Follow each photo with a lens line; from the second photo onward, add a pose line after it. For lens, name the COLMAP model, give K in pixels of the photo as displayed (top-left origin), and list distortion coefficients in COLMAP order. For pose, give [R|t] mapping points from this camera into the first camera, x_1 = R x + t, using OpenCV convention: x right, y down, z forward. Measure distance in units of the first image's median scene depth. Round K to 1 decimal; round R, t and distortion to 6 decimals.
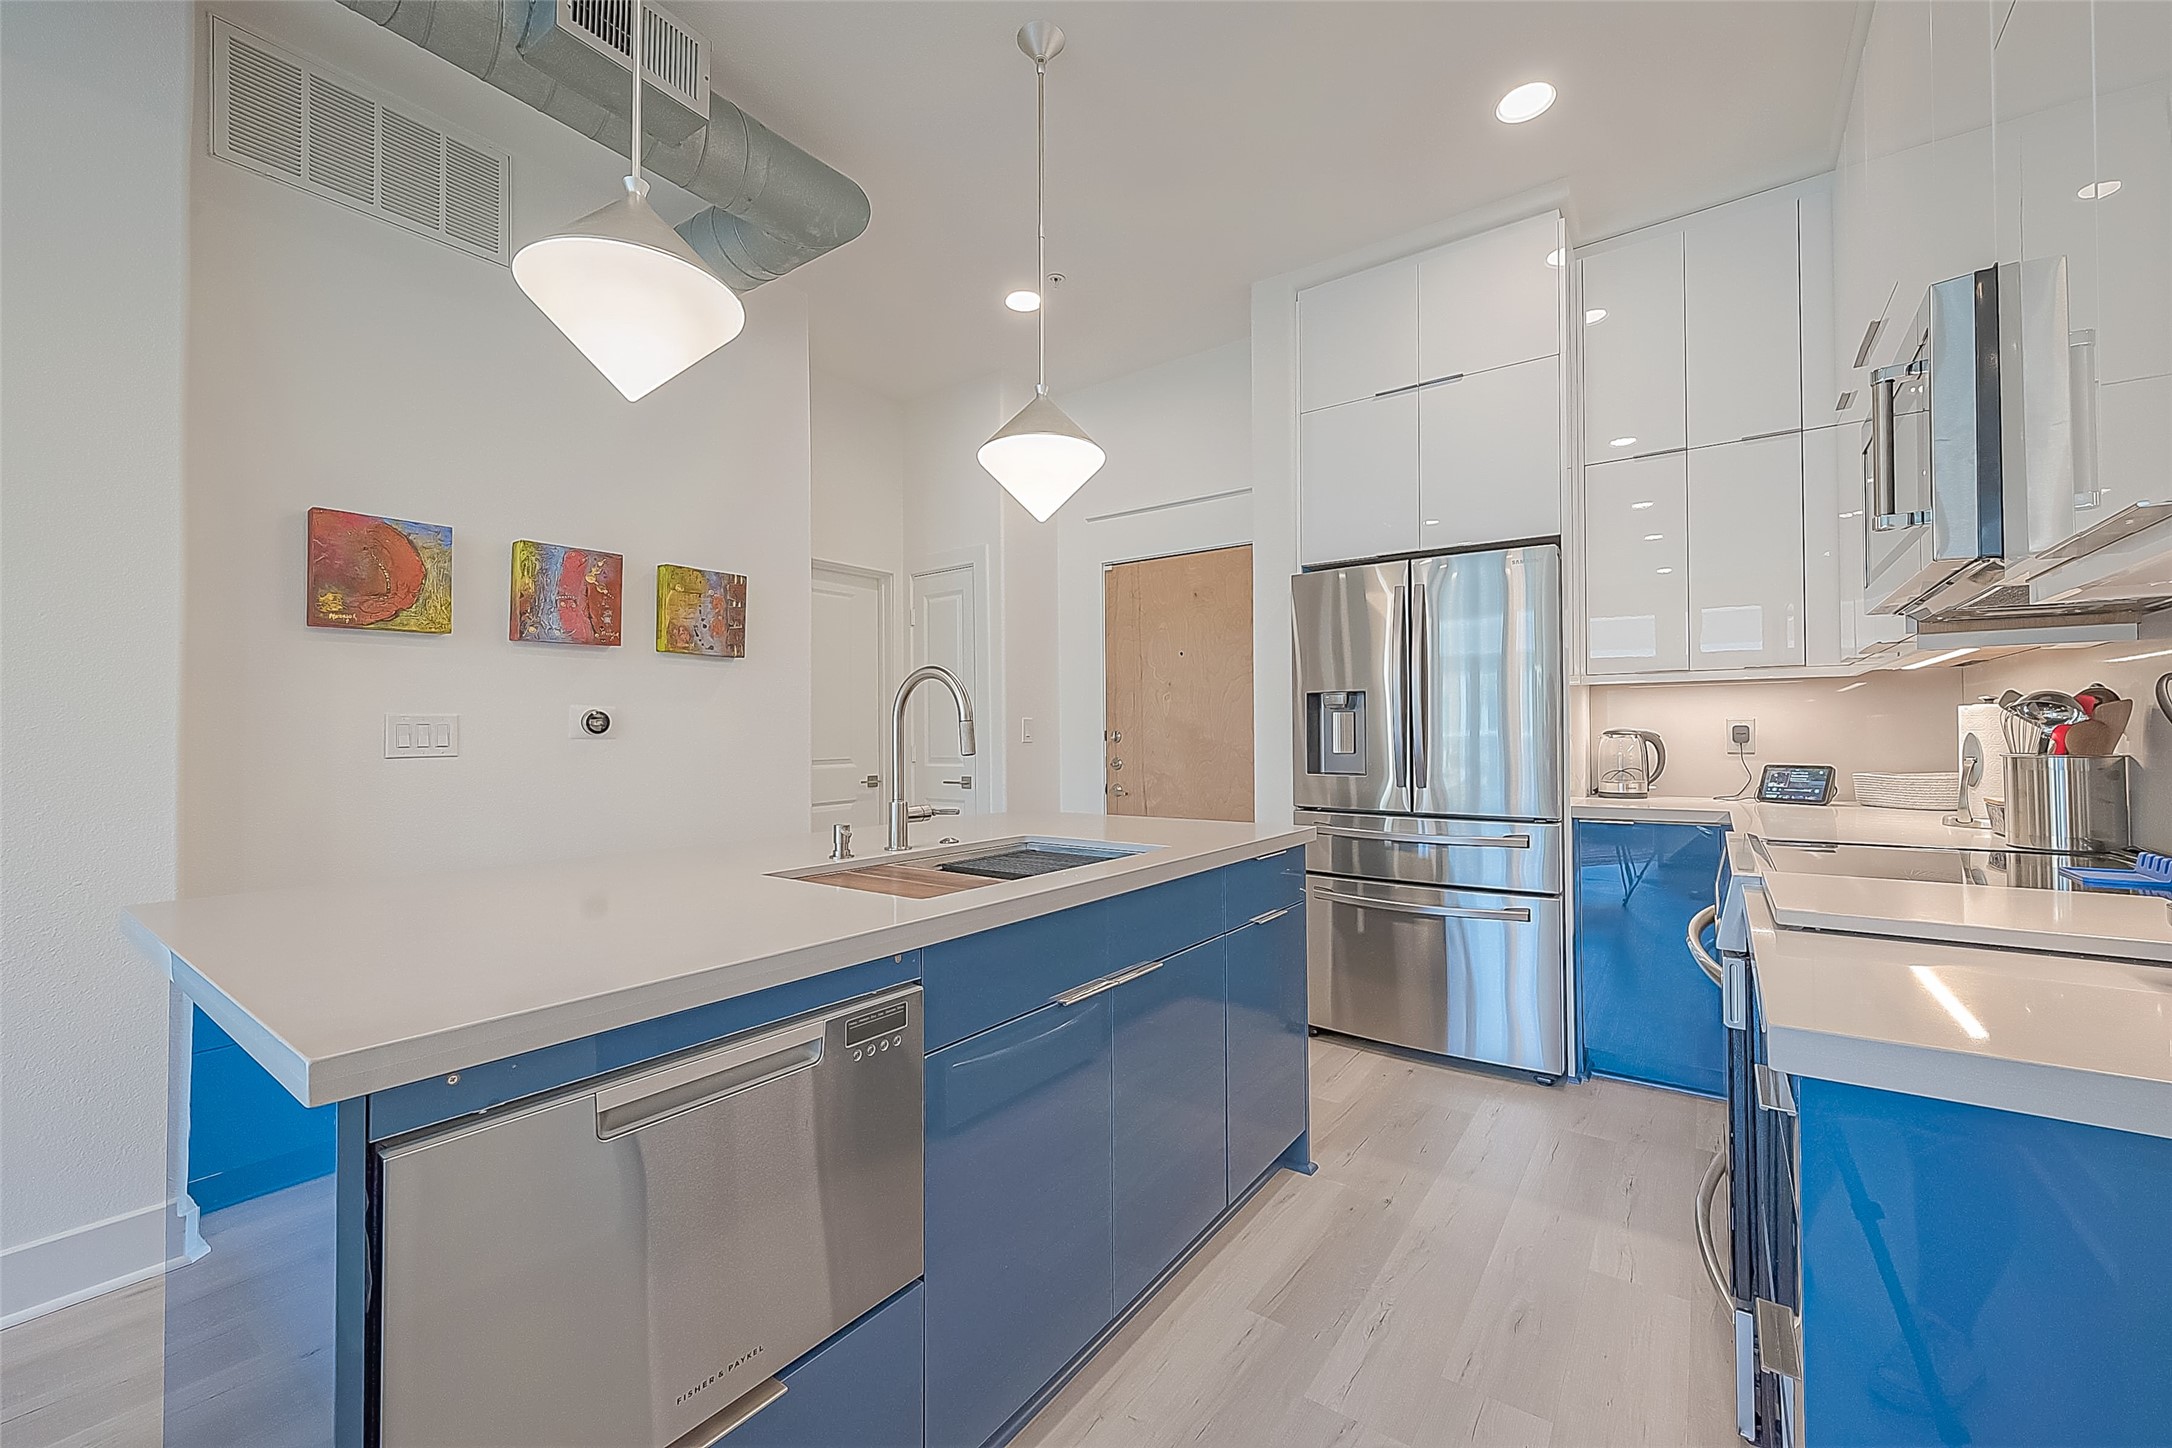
lens RADIAL K [[860.5, 0, 1090.4], [0, 860.5, 719.8], [0, 0, 1]] dist [-0.000523, -0.000043]
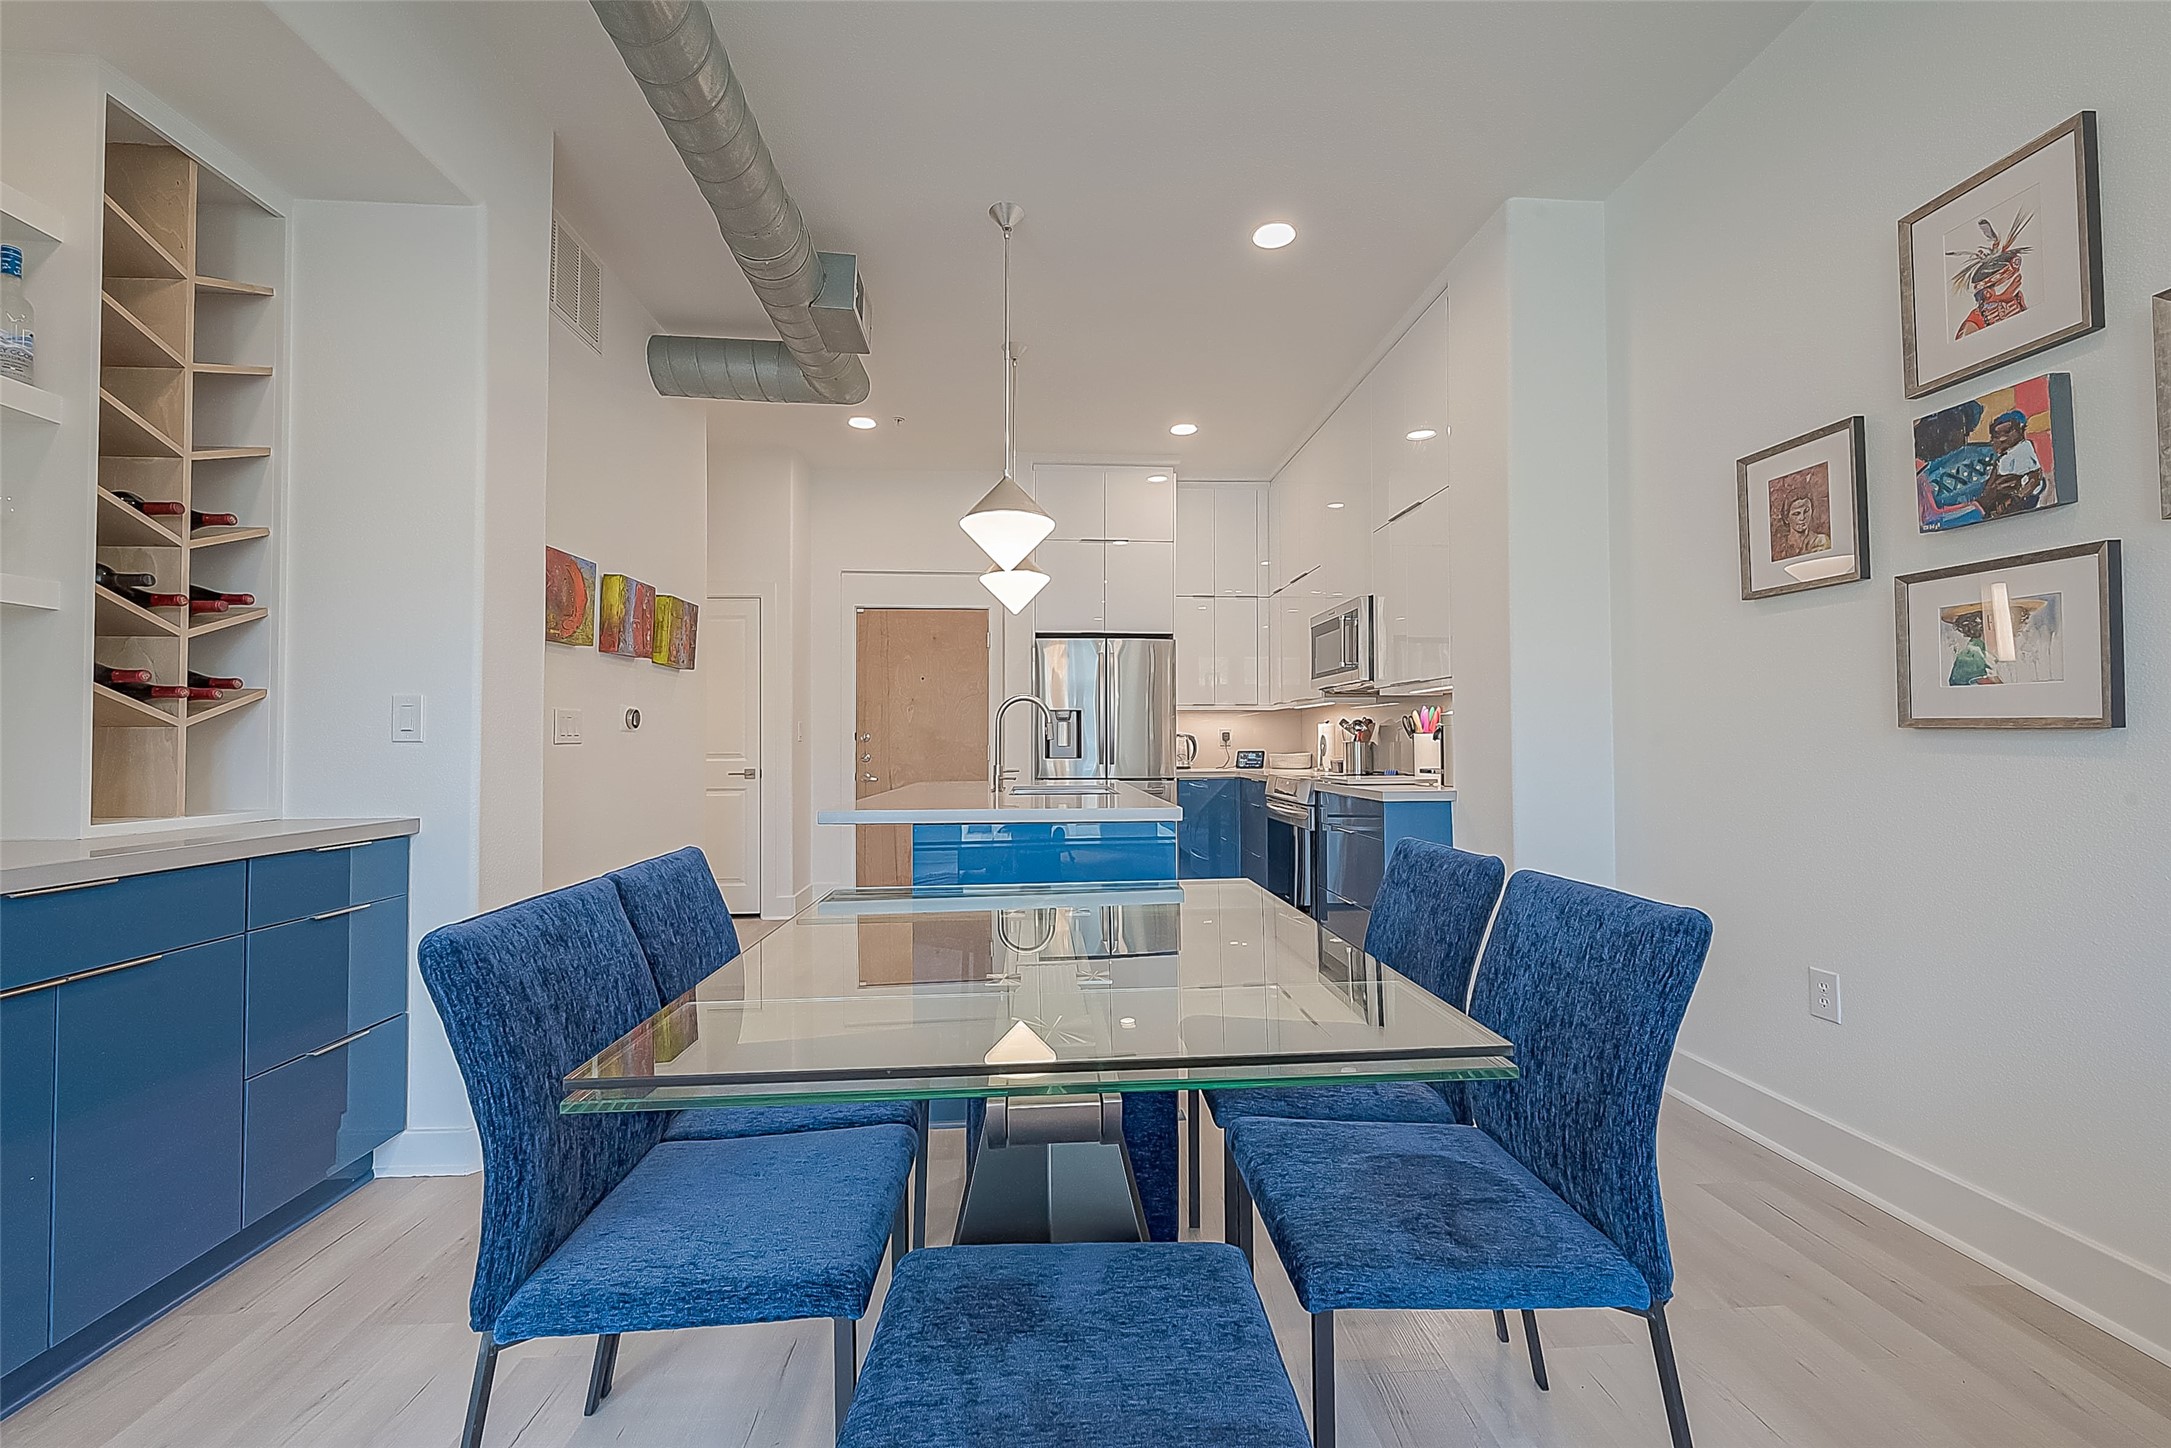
lens RADIAL K [[854.7, 0, 1085.5], [0, 854.7, 724.0], [0, 0, 1]] dist [-0.001006, -0.000006]
pose [[0.771440, 0.017742, 0.636055, -0.836825], [-0.012642, 0.999841, -0.012557, 0.017908], [-0.636177, 0.001646, 0.771542, -0.373562]]
